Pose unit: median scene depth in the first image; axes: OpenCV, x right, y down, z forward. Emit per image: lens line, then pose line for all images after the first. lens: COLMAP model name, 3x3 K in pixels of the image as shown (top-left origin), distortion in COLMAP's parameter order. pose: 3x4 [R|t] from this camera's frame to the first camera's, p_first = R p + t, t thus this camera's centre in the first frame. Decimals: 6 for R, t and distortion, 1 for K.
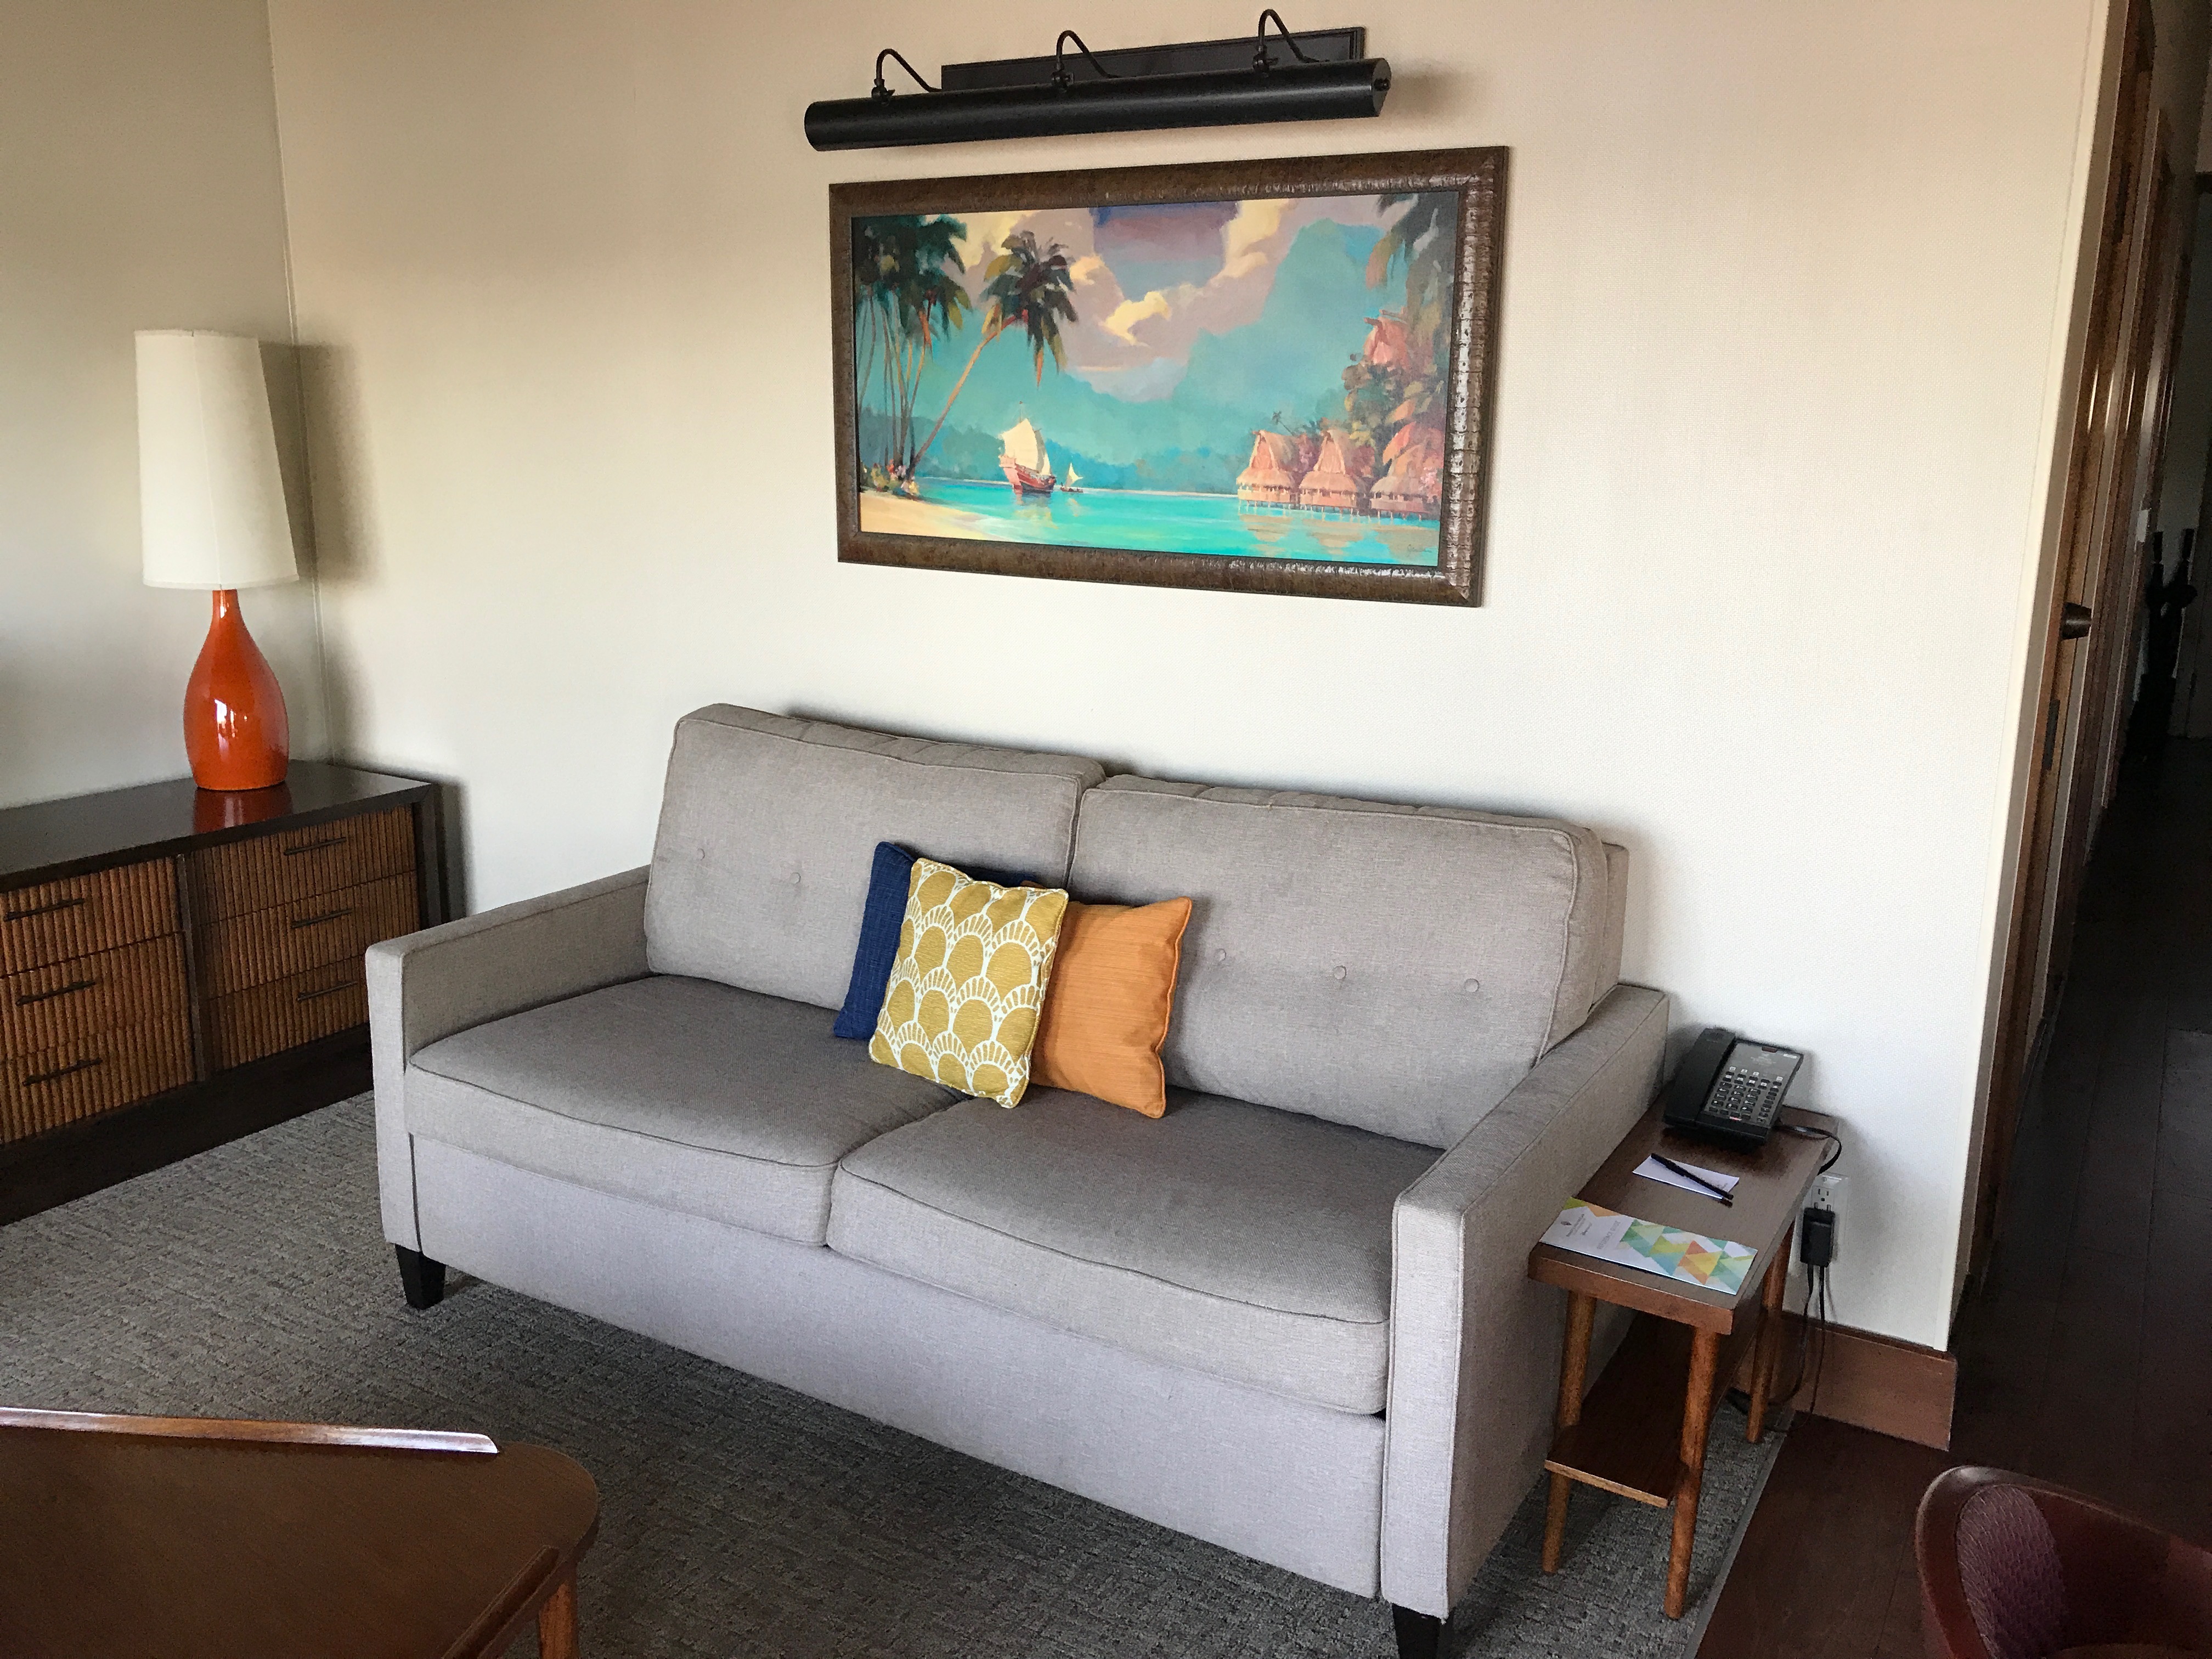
lens RADIAL K [[1825.3, 0, 1103.8], [0, 1825.3, 817.1], [0, 0, 1]] dist [0.129313, -0.404214]
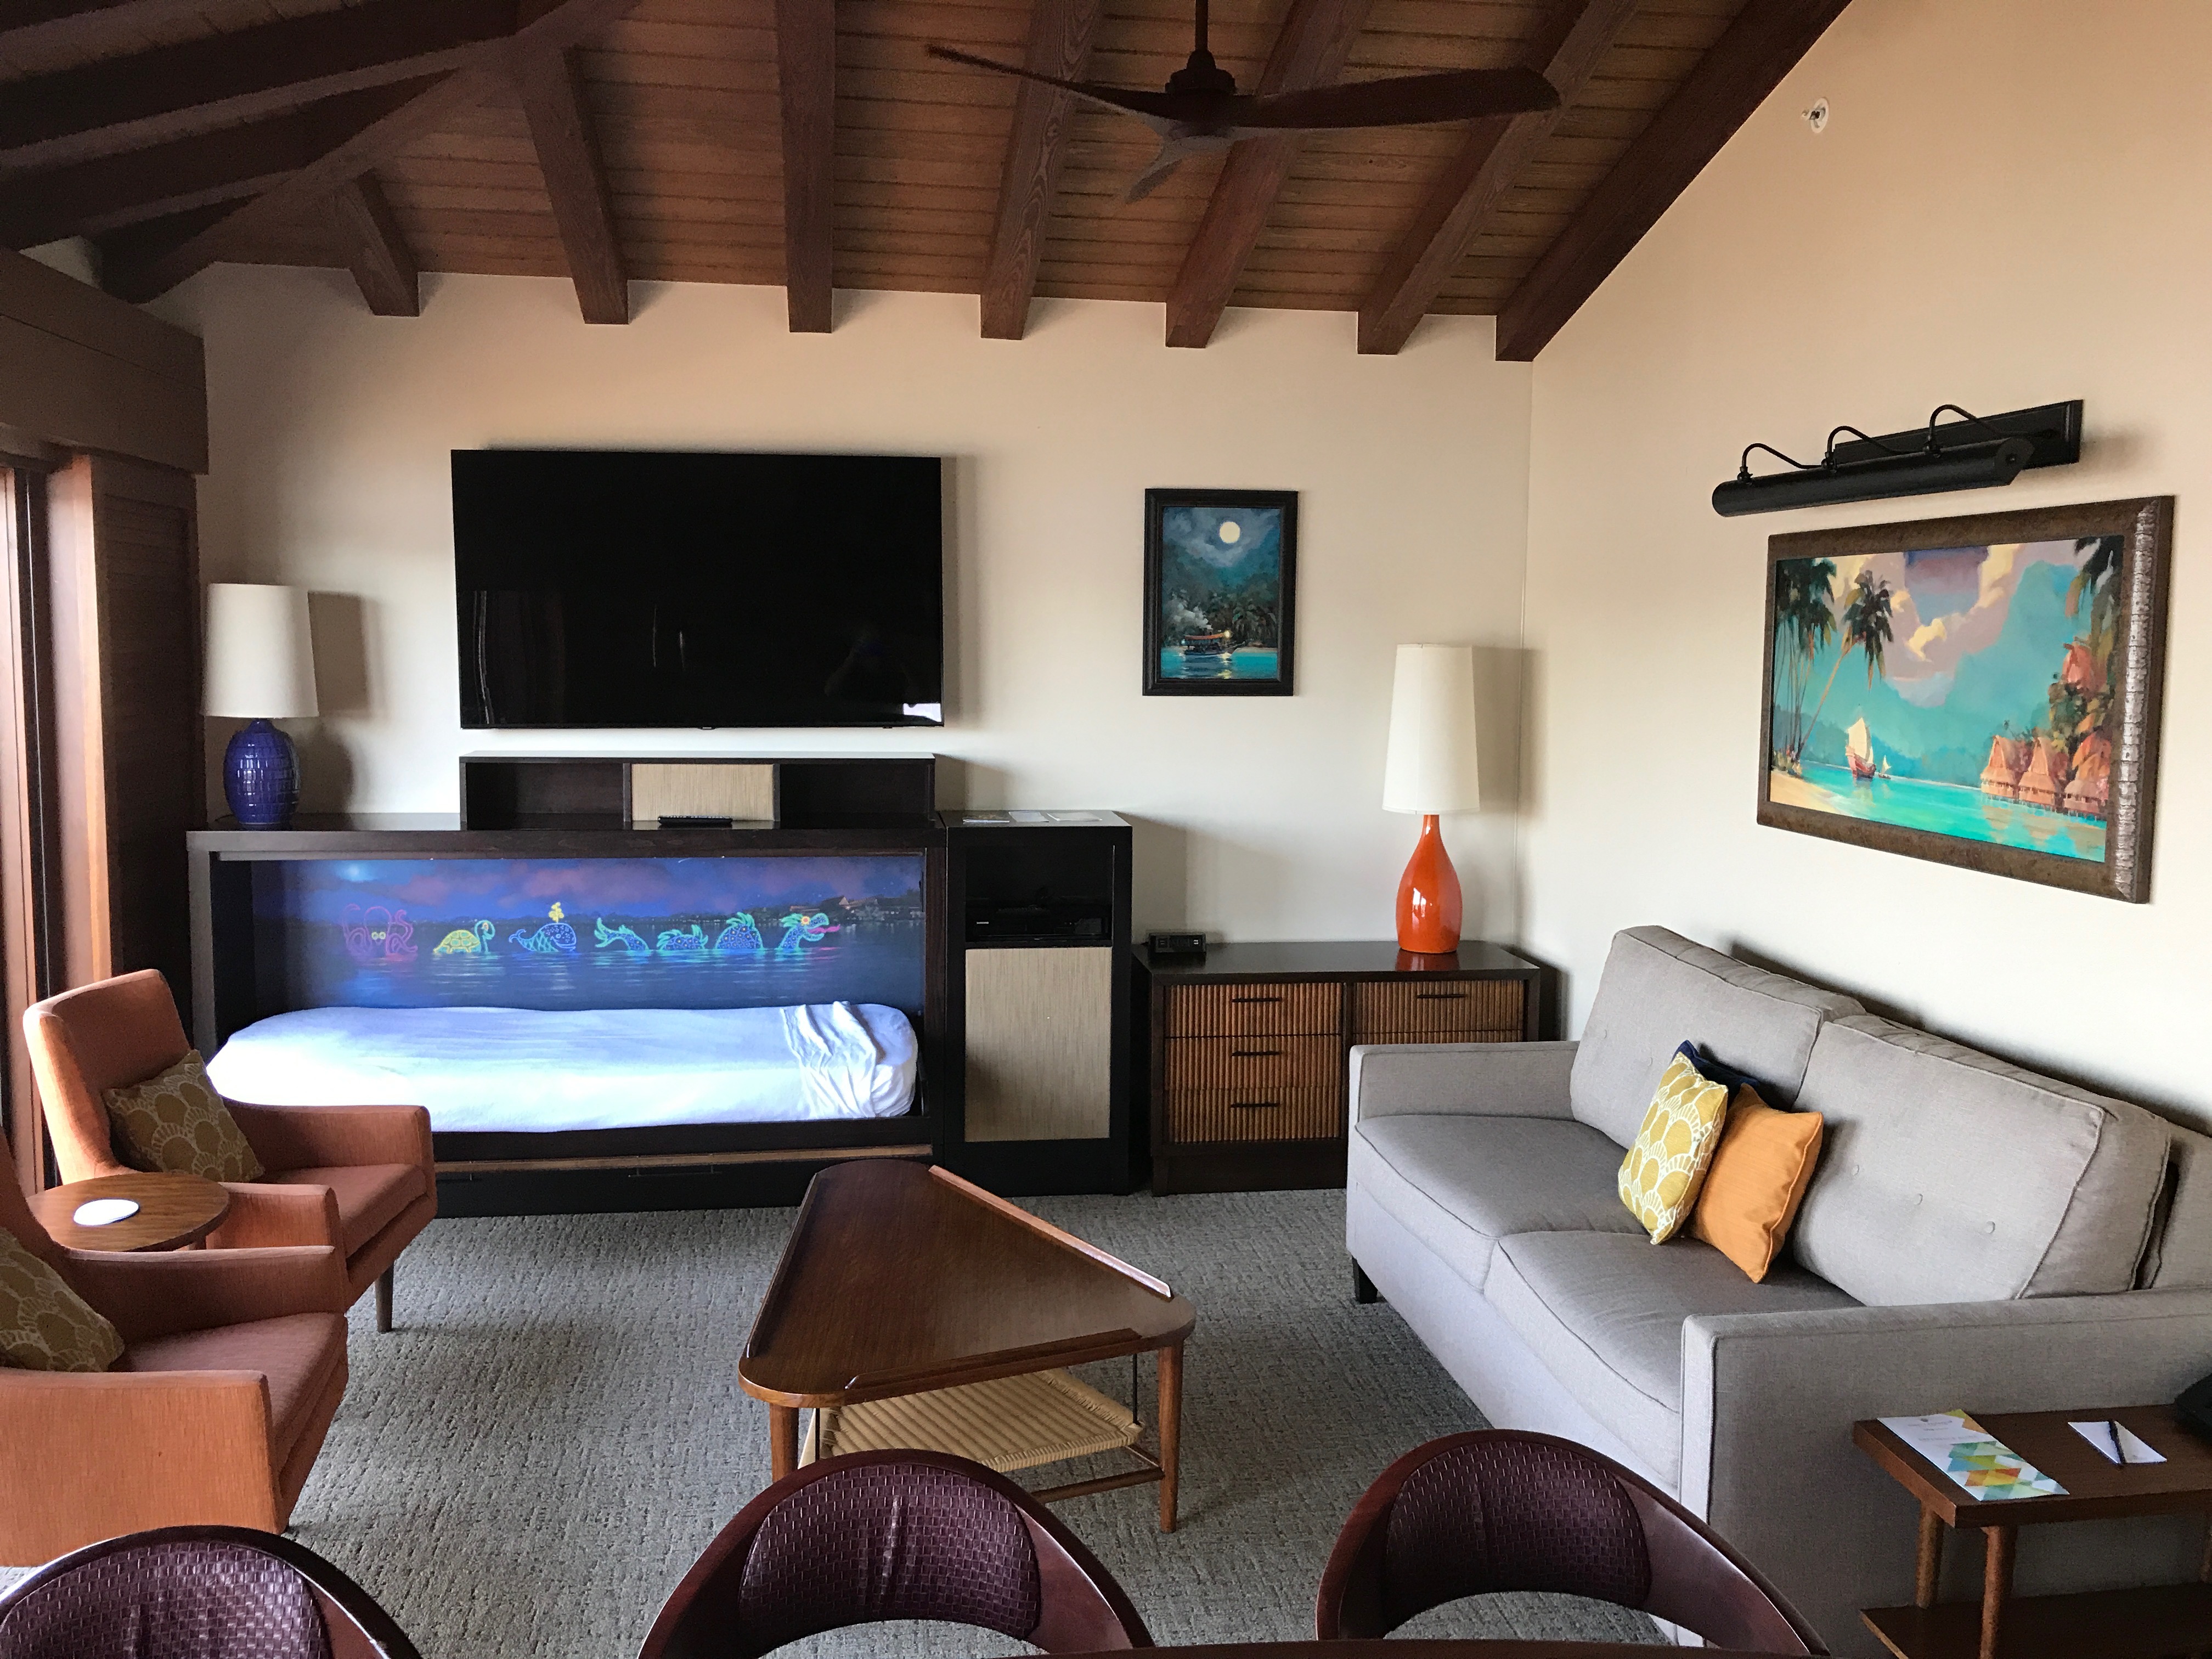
lens RADIAL K [[1810.6, 0, 1106.0], [0, 1810.6, 829.5], [0, 0, 1]] dist [0.002394, 0.000327]
pose [[0.633708, 0.074913, -0.769936, 0.591812], [-0.170547, 0.984340, -0.044598, -0.005533], [0.754538, 0.159573, 0.636560, -0.134122]]
